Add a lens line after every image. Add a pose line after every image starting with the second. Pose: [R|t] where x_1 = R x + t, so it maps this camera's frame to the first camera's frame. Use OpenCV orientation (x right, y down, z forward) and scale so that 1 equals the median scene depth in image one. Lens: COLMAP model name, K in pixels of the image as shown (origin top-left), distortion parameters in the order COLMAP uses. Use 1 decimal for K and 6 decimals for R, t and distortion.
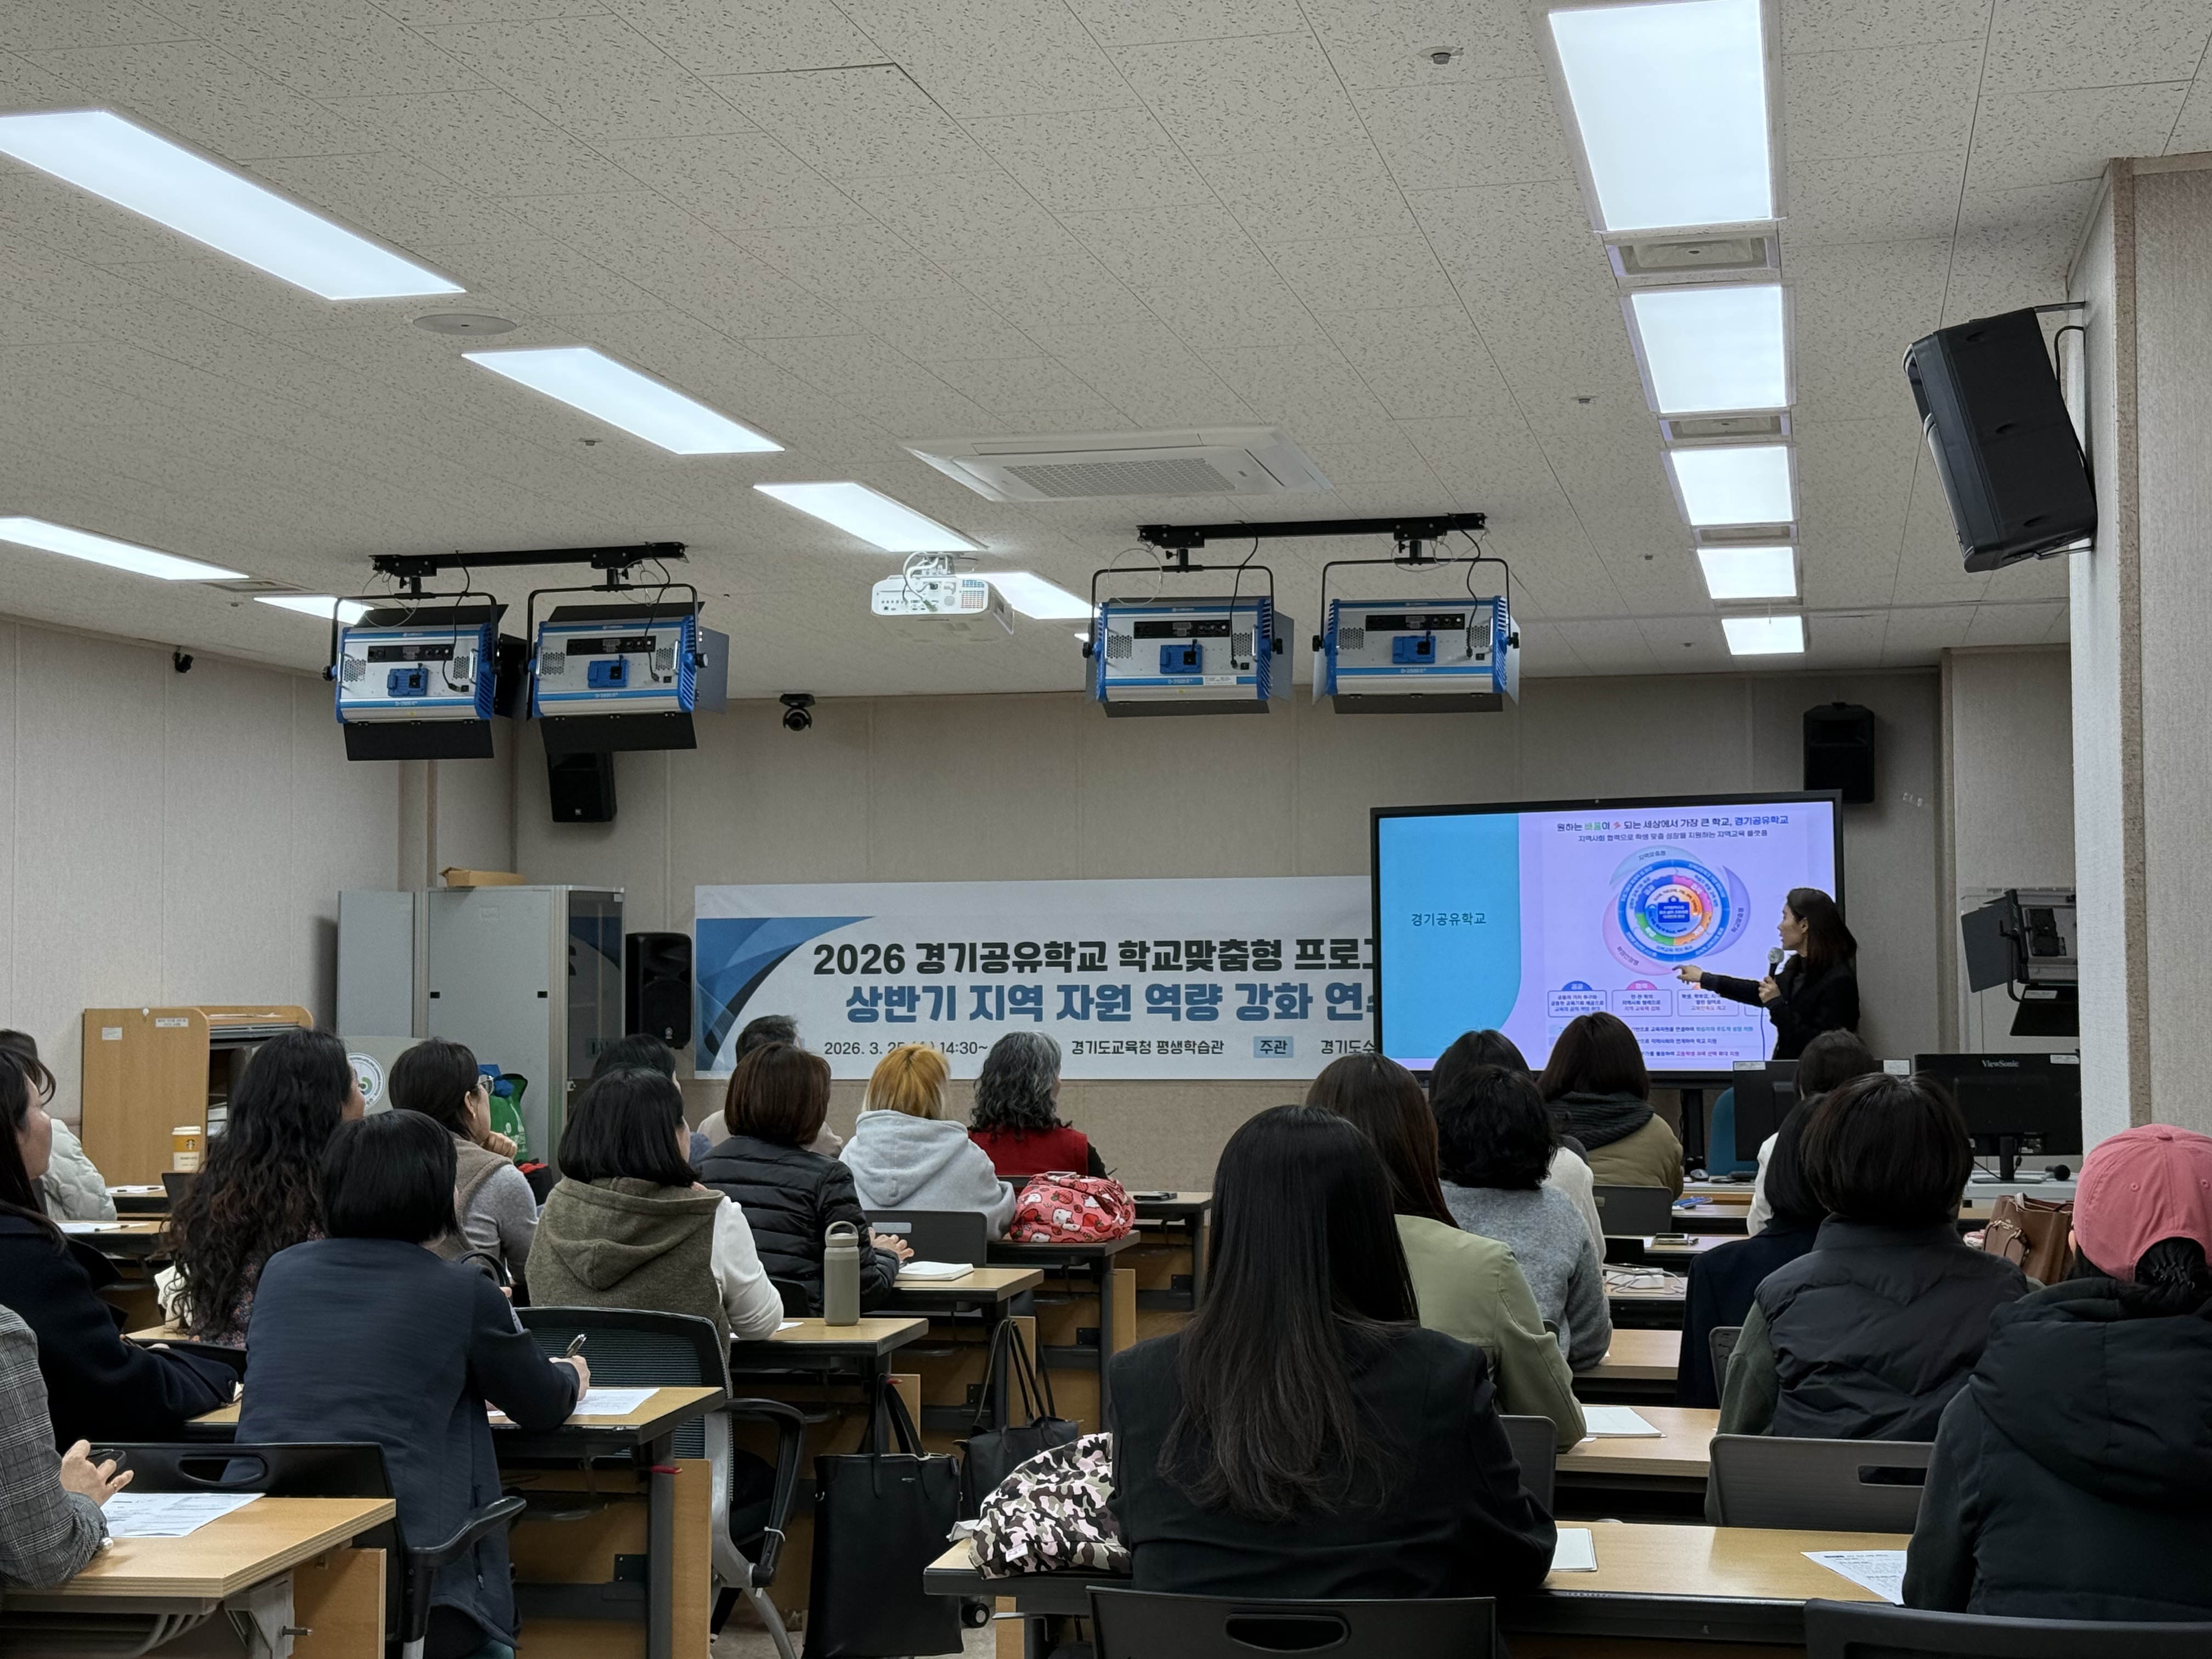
lens RADIAL K [[3109.3, 0, 1095.7], [0, 3109.3, 806.0], [0, 0, 1]] dist [0.165793, 0.000000]
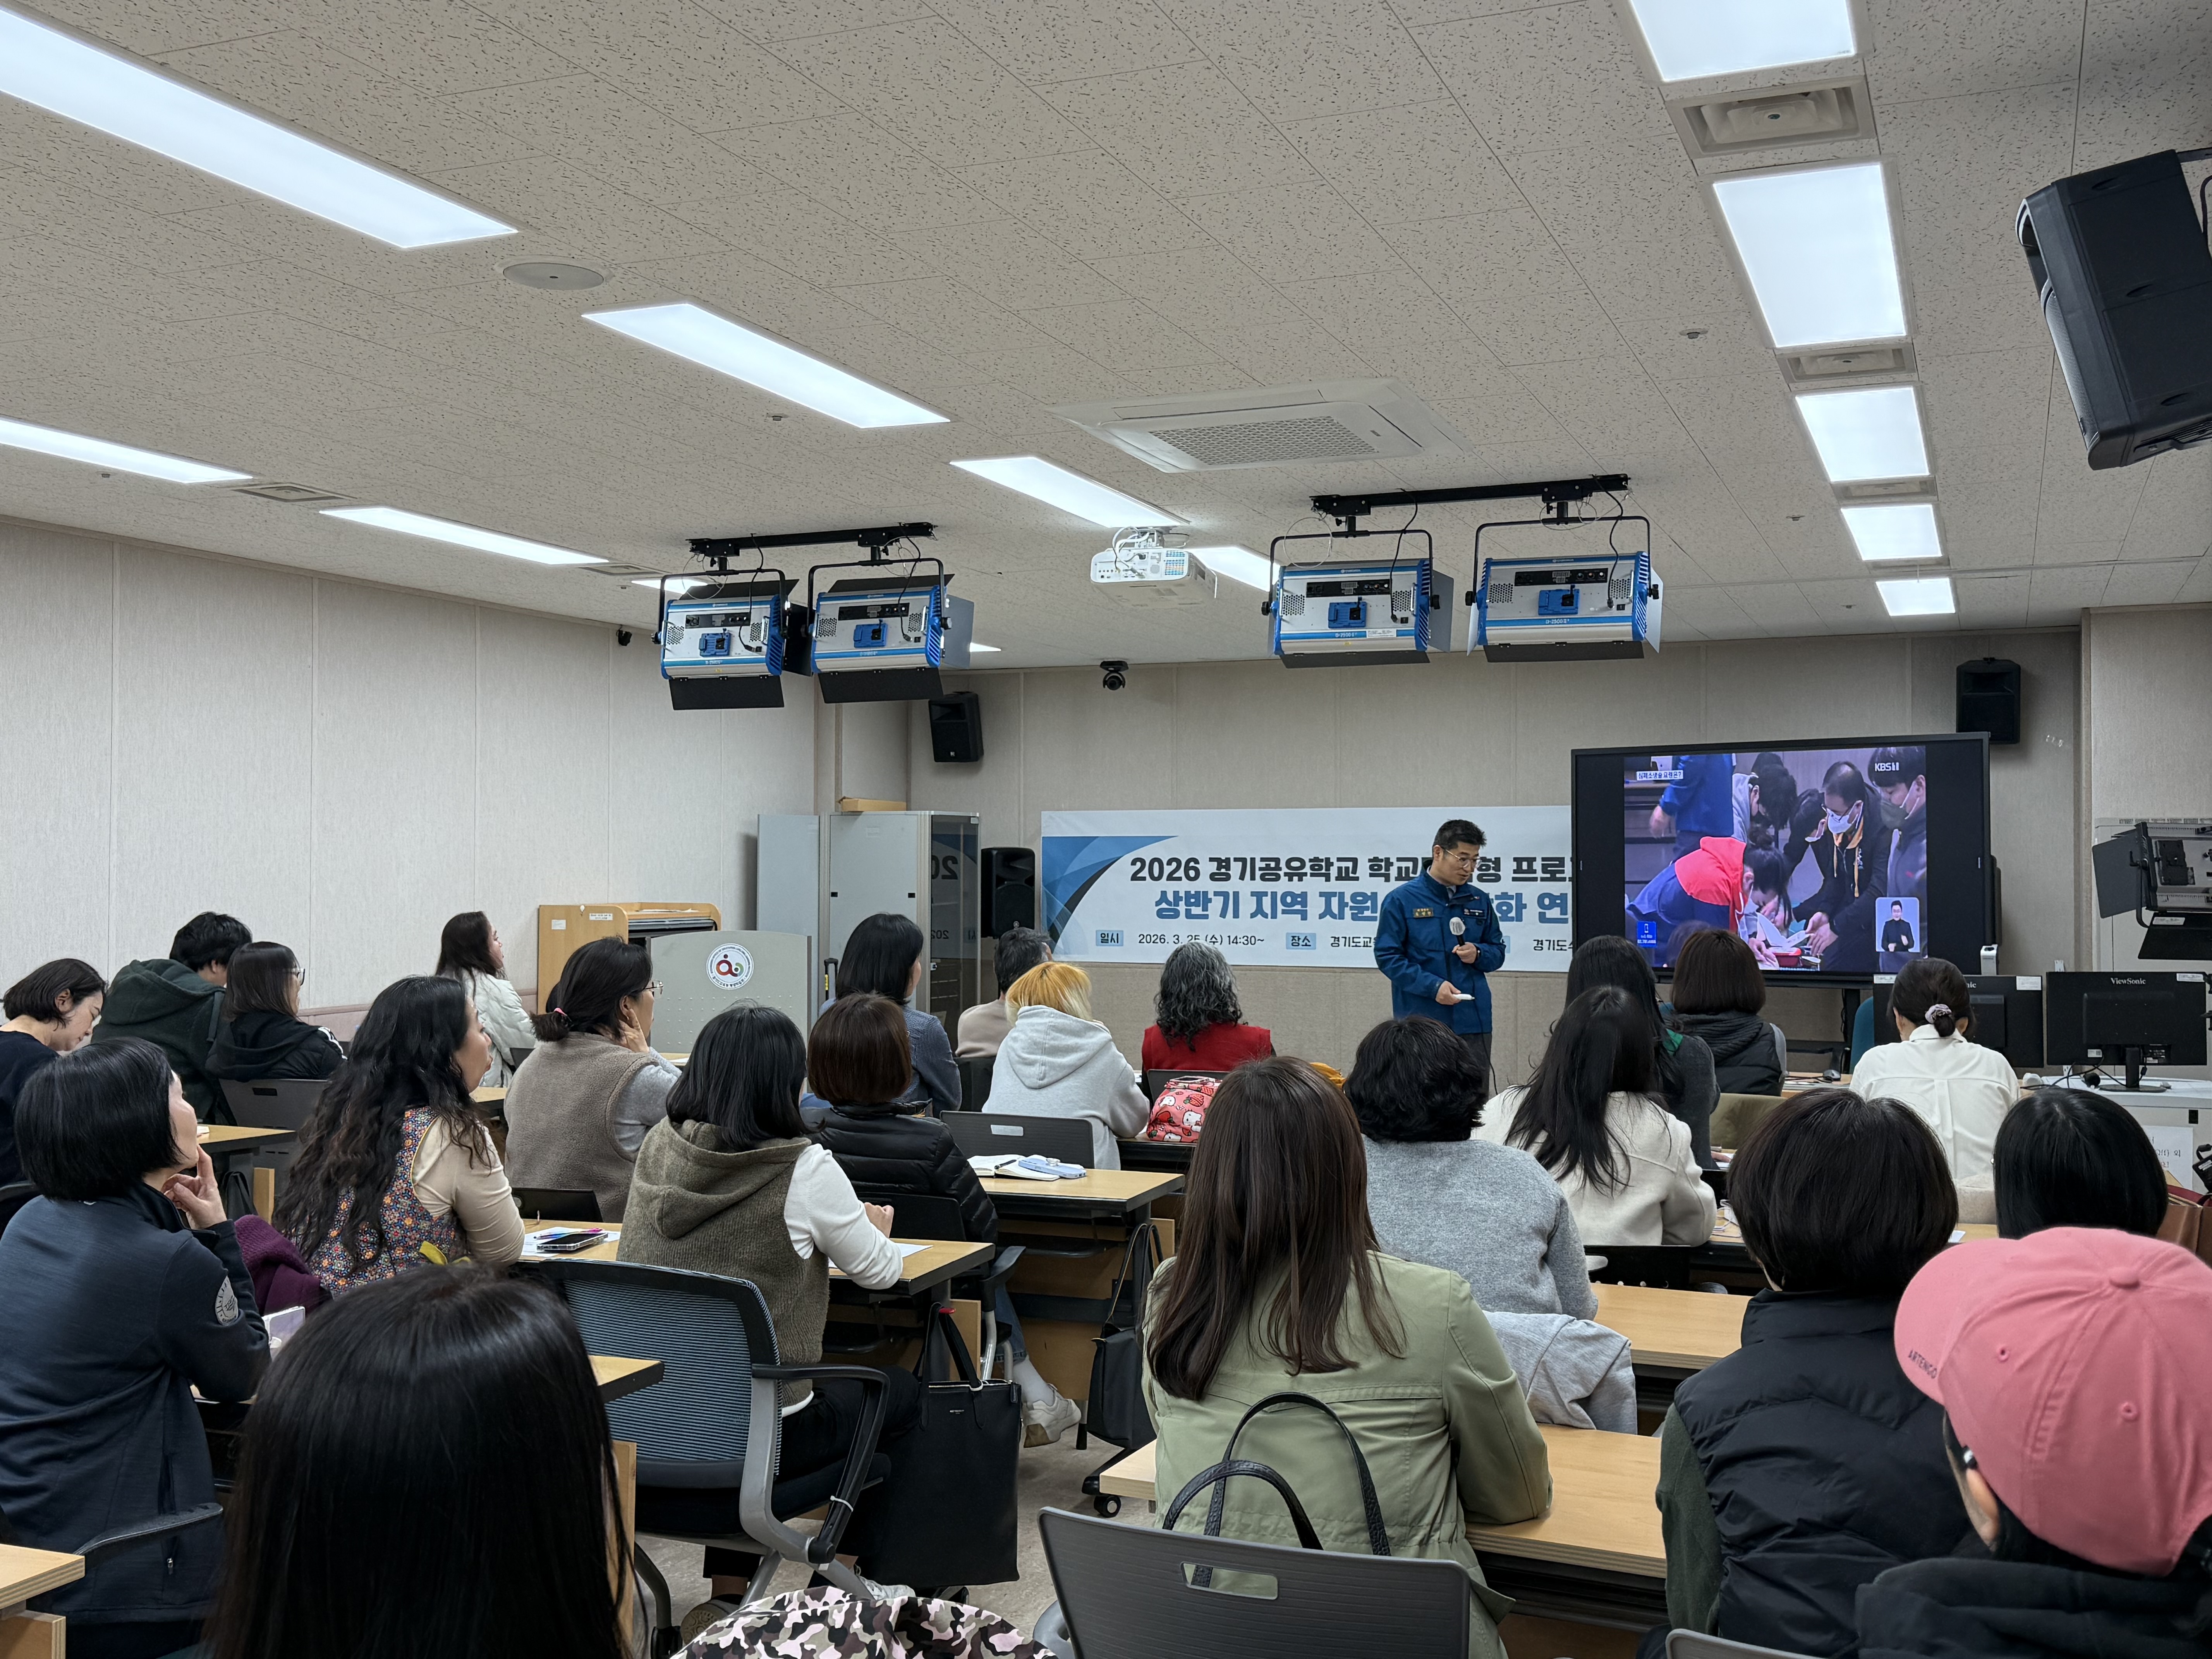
lens RADIAL K [[2132.5, 0, 1090.7], [0, 2132.5, 838.0], [0, 0, 1]] dist [0.089018, 0.000000]
pose [[0.985679, 0.005562, -0.168543, 0.063119], [0.001206, 0.999198, 0.040024, 0.002162], [0.168630, -0.039654, 0.984881, 0.211537]]
